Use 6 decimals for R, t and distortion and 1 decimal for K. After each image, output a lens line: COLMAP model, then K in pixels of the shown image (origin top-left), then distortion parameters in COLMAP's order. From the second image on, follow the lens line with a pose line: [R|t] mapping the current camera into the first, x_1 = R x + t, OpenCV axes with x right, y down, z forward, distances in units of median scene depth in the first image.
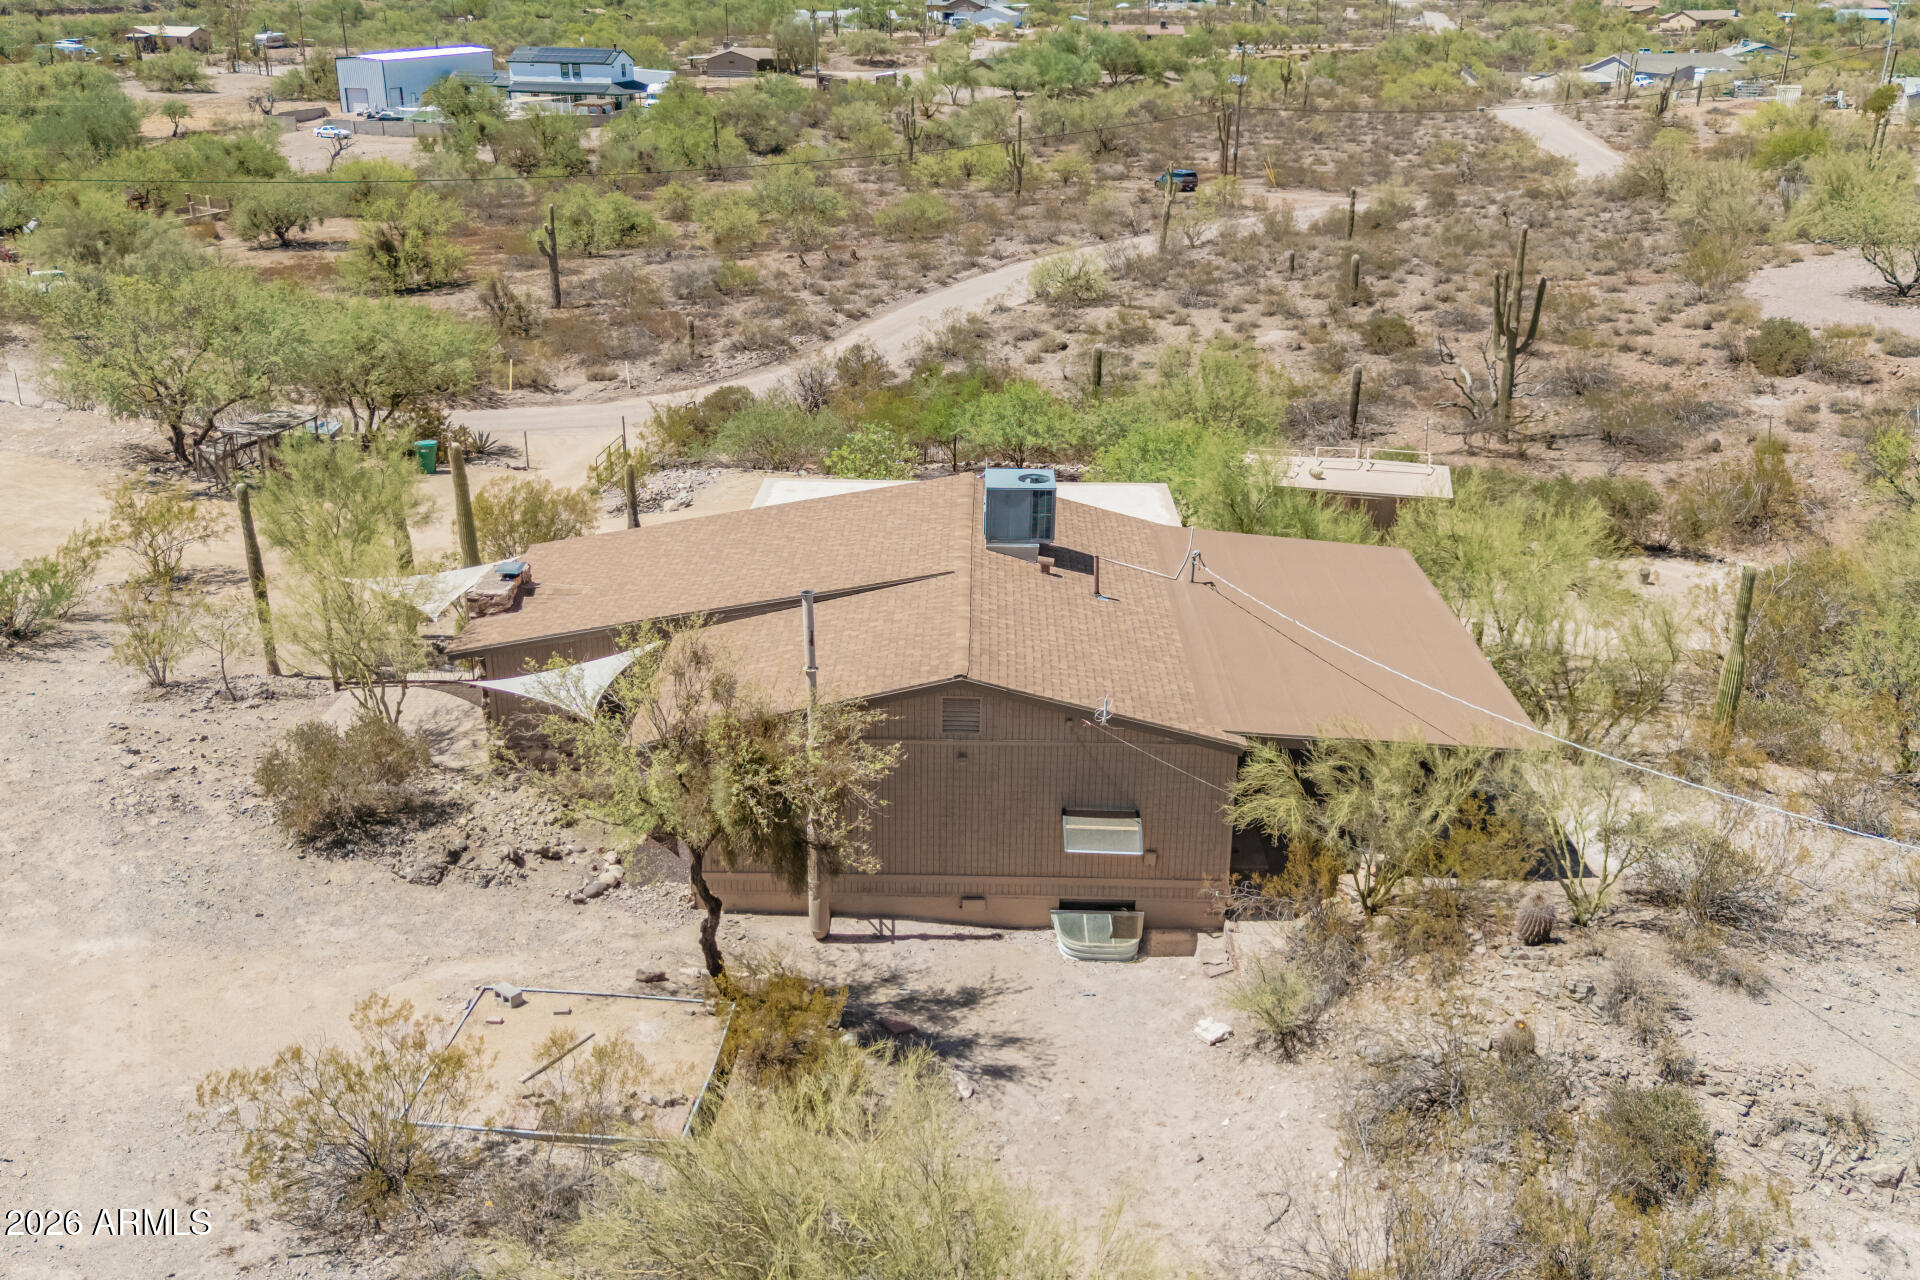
lens RADIAL K [[1673.0, 0, 959.0], [0, 1673.0, 635.6], [0, 0, 1]] dist [0.068663, -0.061946]
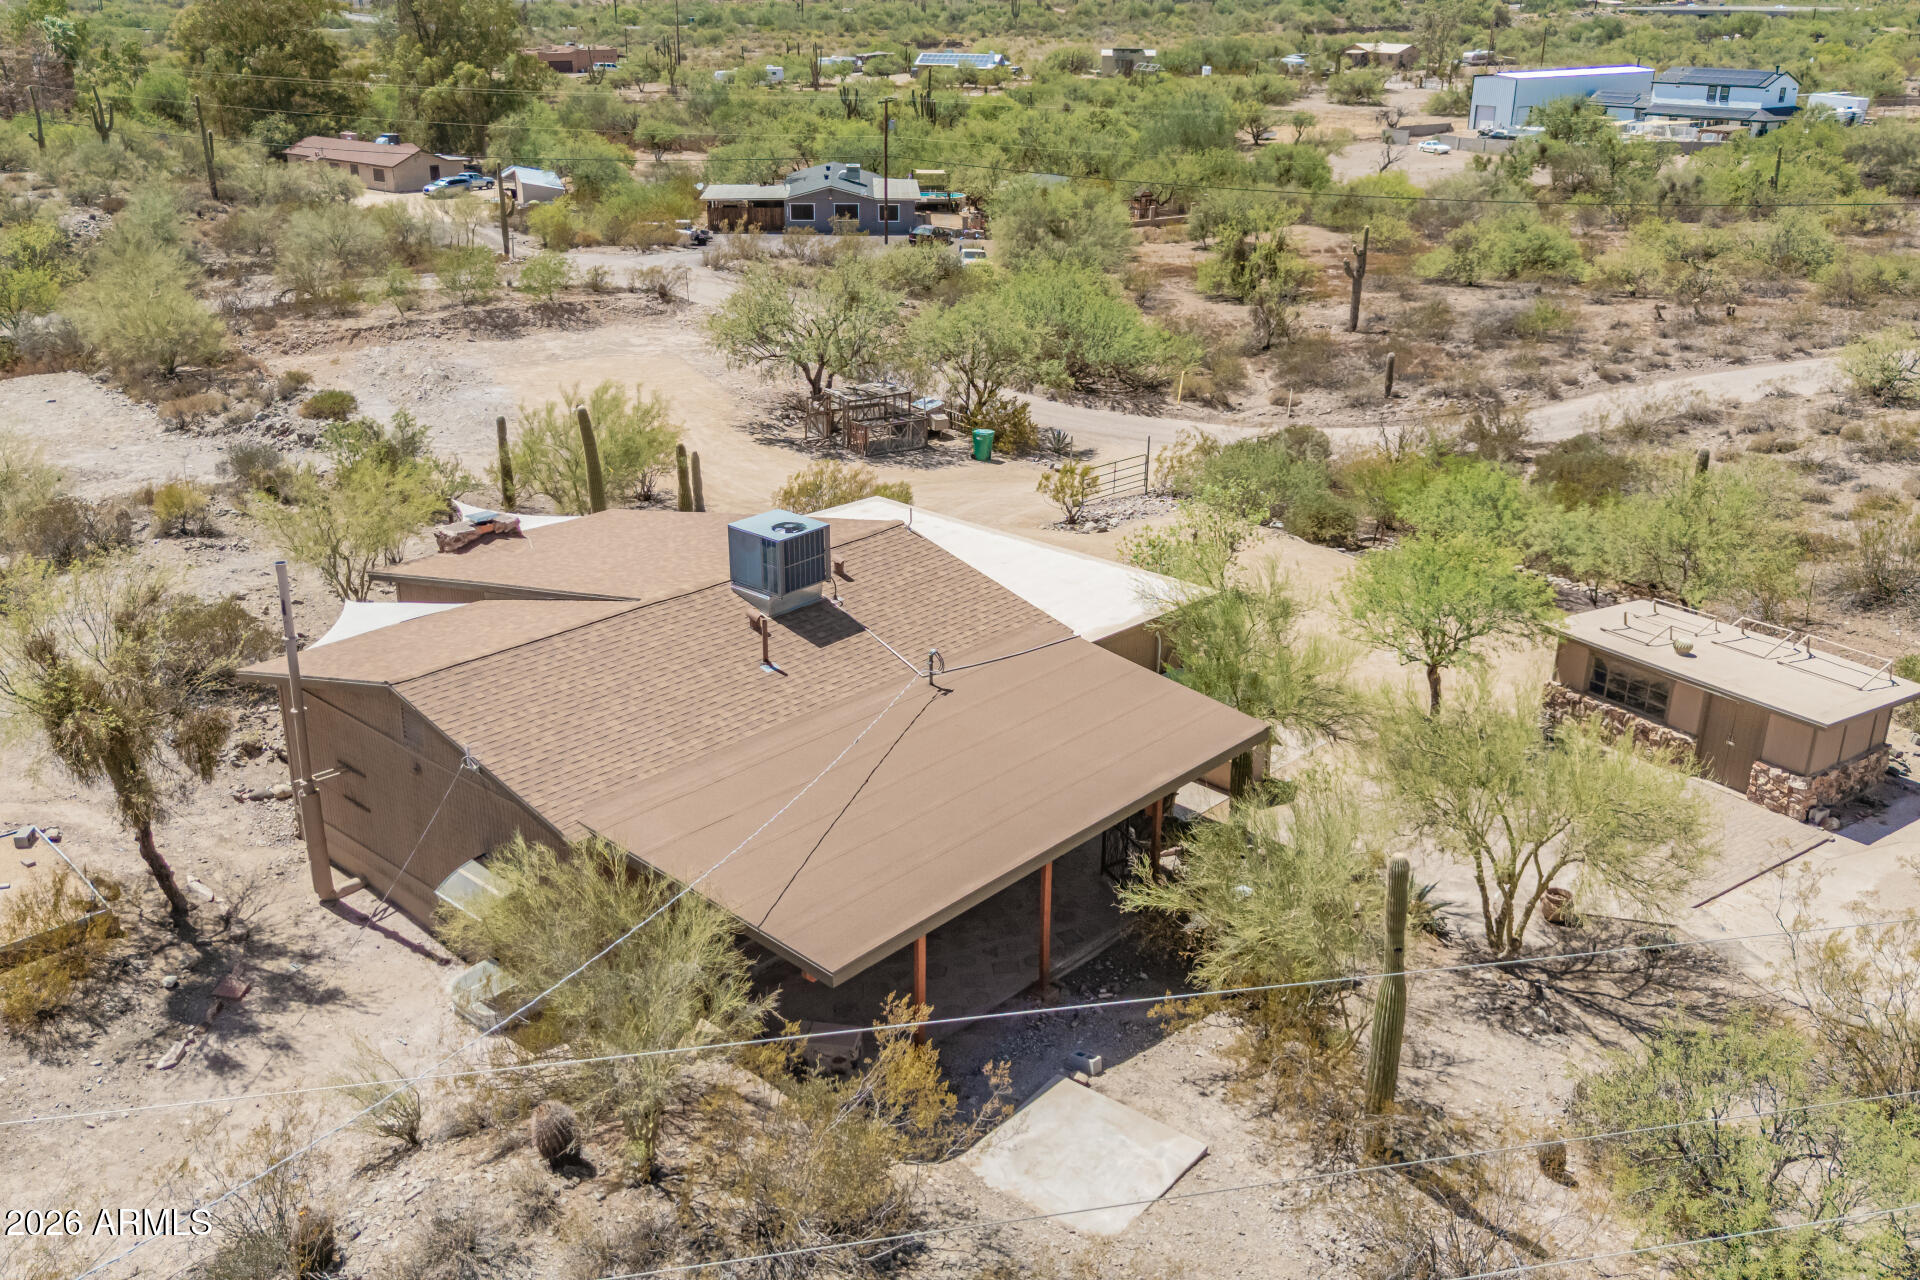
lens RADIAL K [[1673.0, 0, 960.6], [0, 1673.0, 640.1], [0, 0, 1]] dist [0.068663, -0.061946]
pose [[0.757139, 0.238413, -0.608194, 0.177991], [-0.243092, 0.966987, 0.076436, -0.032919], [0.606339, 0.089974, 0.790100, 0.087600]]
